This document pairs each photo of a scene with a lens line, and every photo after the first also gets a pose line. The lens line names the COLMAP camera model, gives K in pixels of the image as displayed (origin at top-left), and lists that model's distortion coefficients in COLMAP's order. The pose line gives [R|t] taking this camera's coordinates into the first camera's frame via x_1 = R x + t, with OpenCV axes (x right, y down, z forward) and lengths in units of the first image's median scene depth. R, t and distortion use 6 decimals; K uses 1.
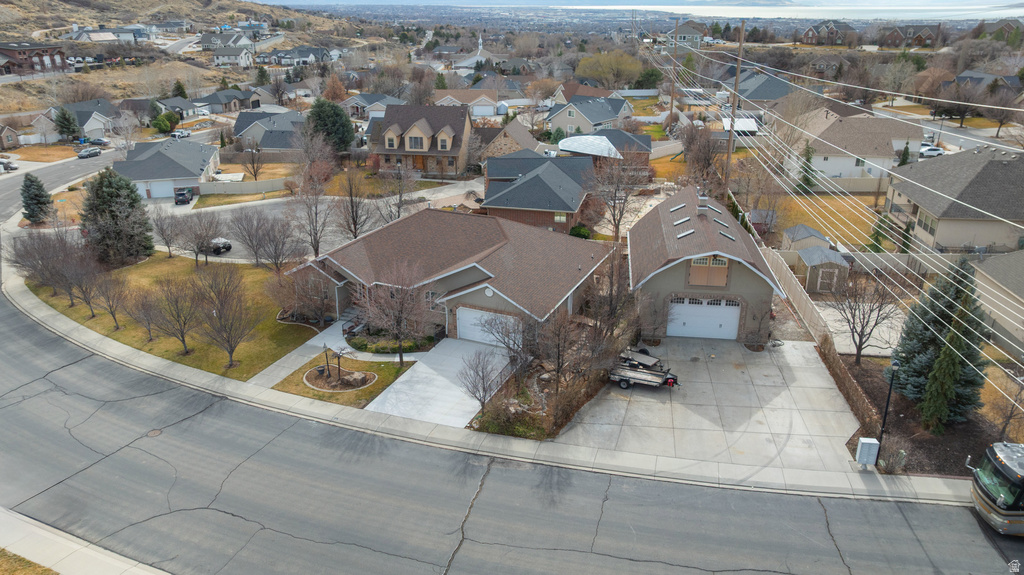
lens RADIAL K [[726.8, 0, 514.3], [0, 726.8, 283.5], [0, 0, 1]] dist [-0.064851, 0.082012]
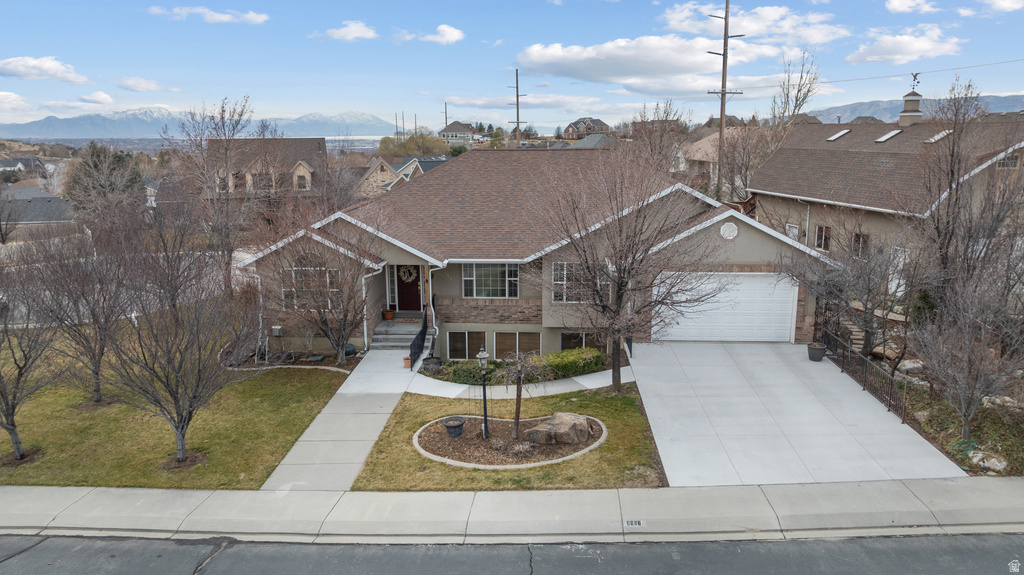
lens RADIAL K [[726.8, 0, 514.3], [0, 726.8, 283.5], [0, 0, 1]] dist [-0.064851, 0.082012]
pose [[0.933815, -0.071325, 0.350573, -0.121511], [0.128909, 0.981182, -0.143749, 0.033839], [-0.333723, 0.179427, 0.925438, 0.196371]]
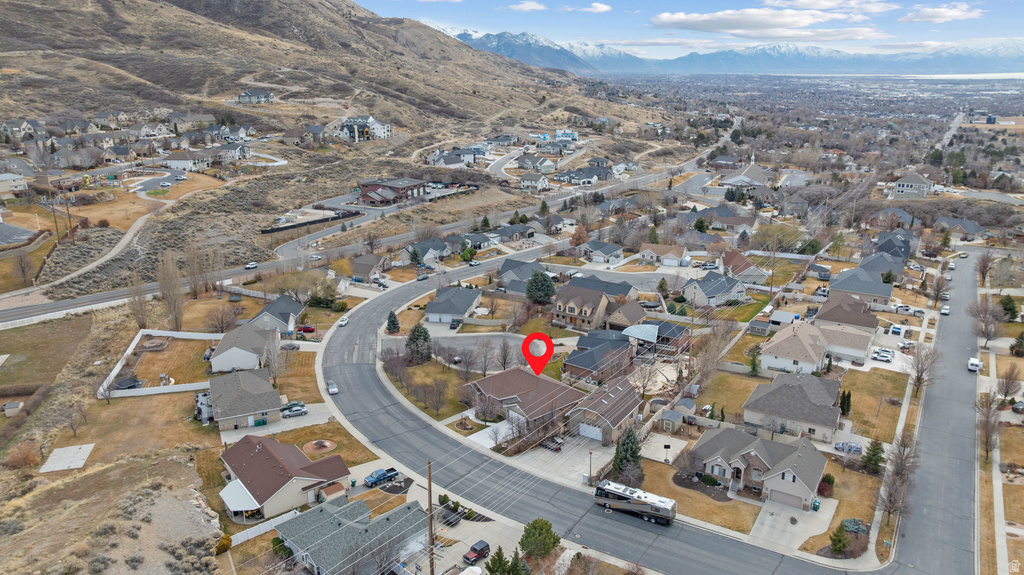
lens RADIAL K [[726.8, 0, 514.3], [0, 726.8, 283.5], [0, 0, 1]] dist [-0.064851, 0.082012]
pose [[0.905935, 0.114304, -0.407697, 0.367675], [-0.147517, 0.987751, -0.050864, -0.111131], [0.396889, 0.106222, 0.911699, -0.580243]]
